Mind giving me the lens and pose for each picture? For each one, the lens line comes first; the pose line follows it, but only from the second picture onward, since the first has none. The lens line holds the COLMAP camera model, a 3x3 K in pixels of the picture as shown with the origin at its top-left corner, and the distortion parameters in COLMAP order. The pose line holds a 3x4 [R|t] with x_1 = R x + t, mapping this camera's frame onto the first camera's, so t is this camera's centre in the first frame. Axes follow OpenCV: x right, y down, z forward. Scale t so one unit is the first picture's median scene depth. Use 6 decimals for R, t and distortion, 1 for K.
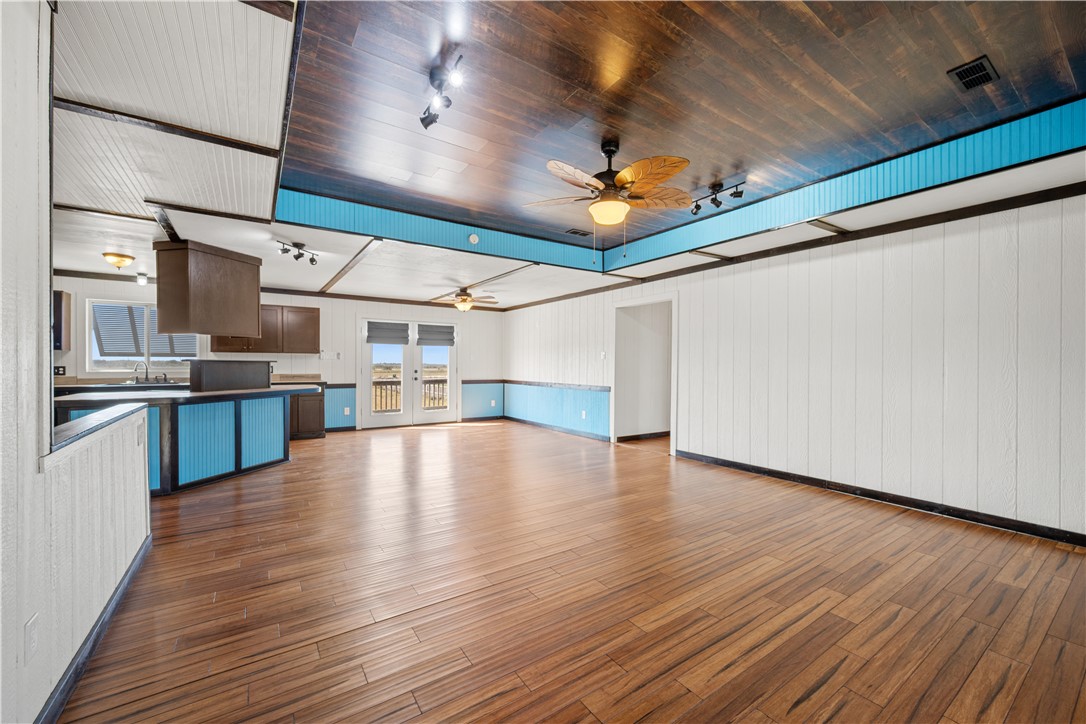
lens RADIAL K [[430.8, 0, 546.5], [0, 430.8, 364.6], [0, 0, 1]] dist [0.001077, -0.000399]
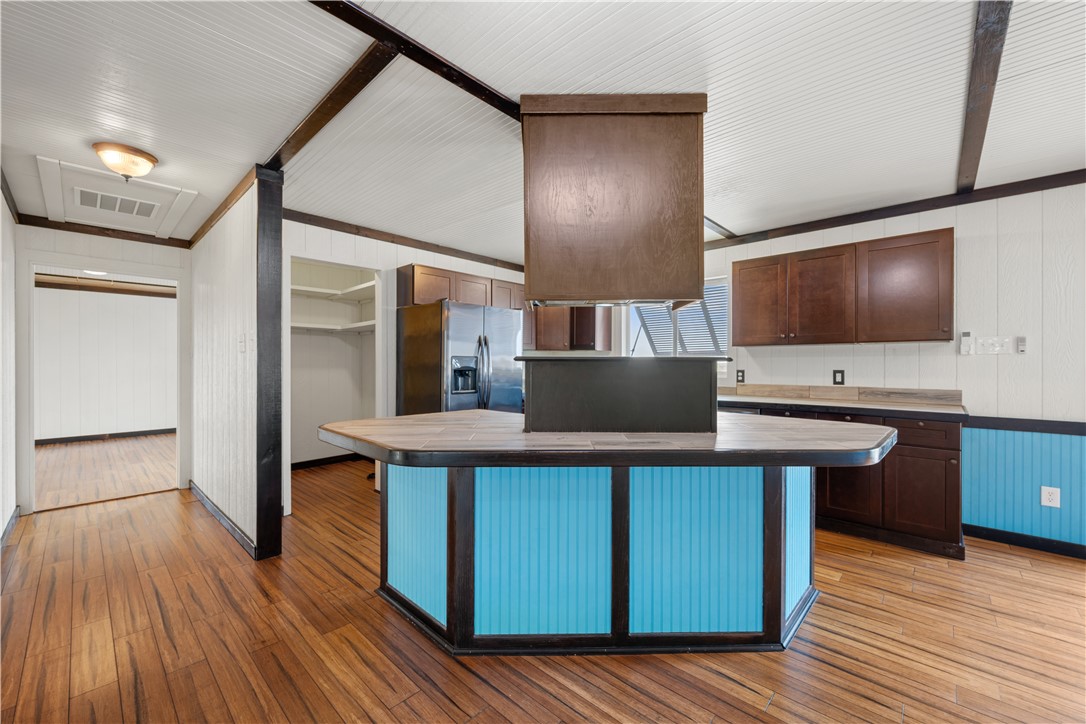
lens RADIAL K [[430.8, 0, 548.9], [0, 430.8, 362.2], [0, 0, 1]] dist [0.001077, -0.000399]
pose [[0.225899, -0.005902, -0.974133, -0.201514], [-0.001543, 0.999978, -0.006417, -0.001818], [0.974149, 0.002953, 0.225885, 0.496971]]
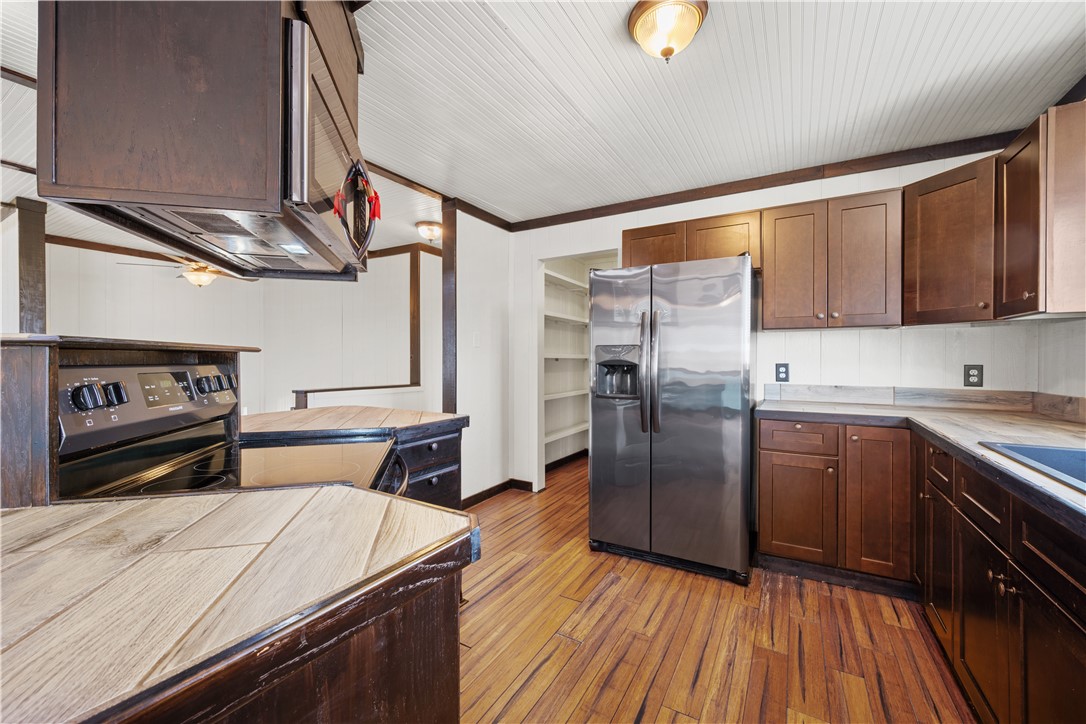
lens RADIAL K [[430.8, 0, 548.1], [0, 430.8, 359.2], [0, 0, 1]] dist [0.001077, -0.000399]
pose [[-0.901878, -0.002335, -0.431985, -0.488356], [-0.002424, 0.999997, -0.000344, -0.000588], [0.431984, 0.000737, -0.901881, 0.783714]]
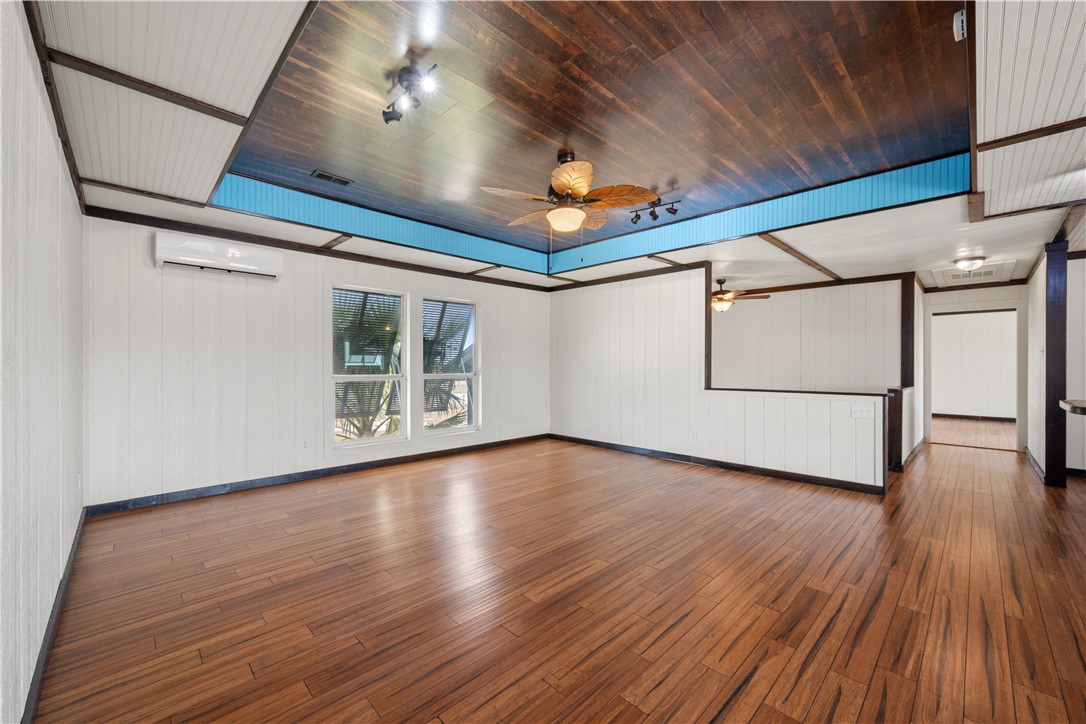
lens RADIAL K [[430.8, 0, 539.9], [0, 430.8, 364.8], [0, 0, 1]] dist [0.001077, -0.000399]
pose [[-0.982898, -0.006708, -0.184028, 0.156856], [-0.006516, 0.999977, -0.001647, 0.002628], [0.184035, -0.000419, -0.982920, 0.771973]]
